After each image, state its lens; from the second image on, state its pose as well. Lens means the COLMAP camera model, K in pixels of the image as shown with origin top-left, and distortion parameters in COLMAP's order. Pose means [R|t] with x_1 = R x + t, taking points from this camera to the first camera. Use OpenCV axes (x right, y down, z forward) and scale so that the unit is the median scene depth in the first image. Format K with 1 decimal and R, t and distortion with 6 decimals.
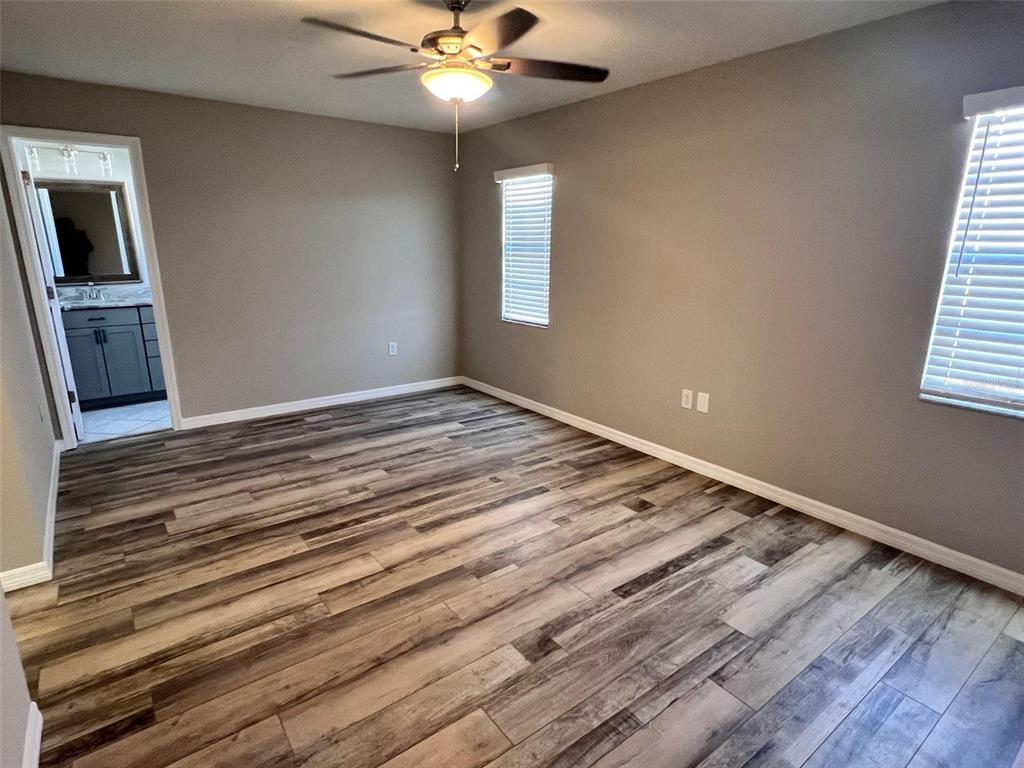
lens RADIAL K [[556.0, 0, 508.9], [0, 556.0, 387.8], [0, 0, 1]] dist [-0.000091, -0.001043]
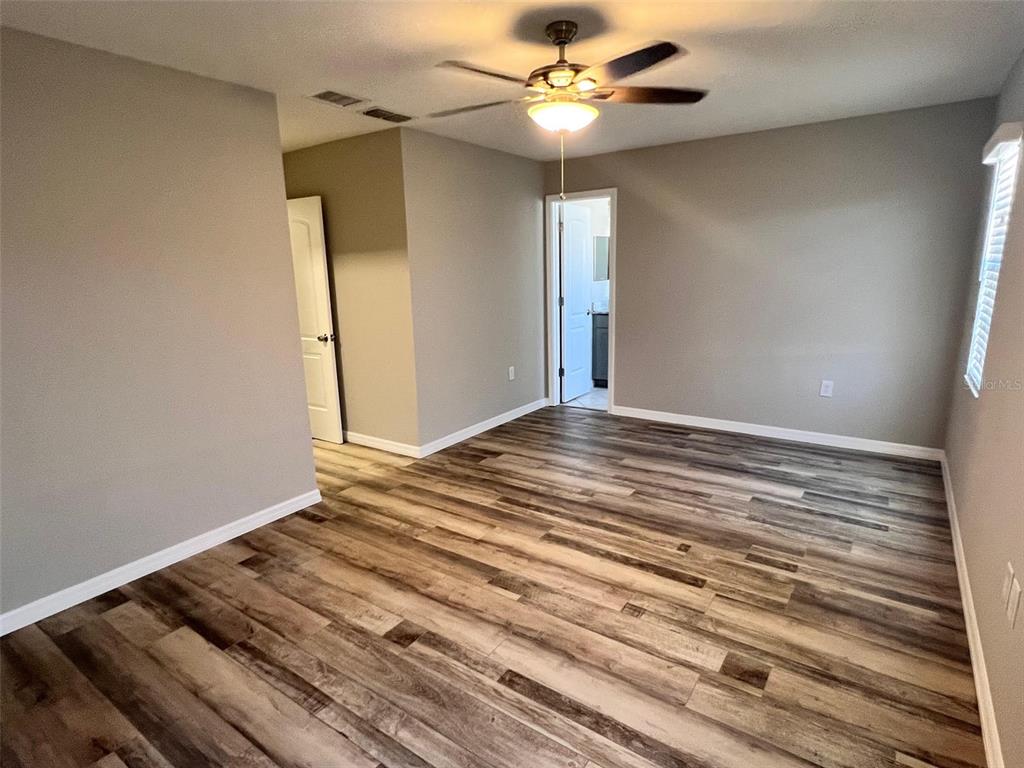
lens RADIAL K [[556.0, 0, 508.9], [0, 556.0, 387.8], [0, 0, 1]] dist [-0.000091, -0.001043]
pose [[0.307760, 0.190540, -0.932190, 0.662583], [-0.213595, 0.968572, 0.127459, -0.122413], [0.927179, 0.159885, 0.338786, 0.468520]]
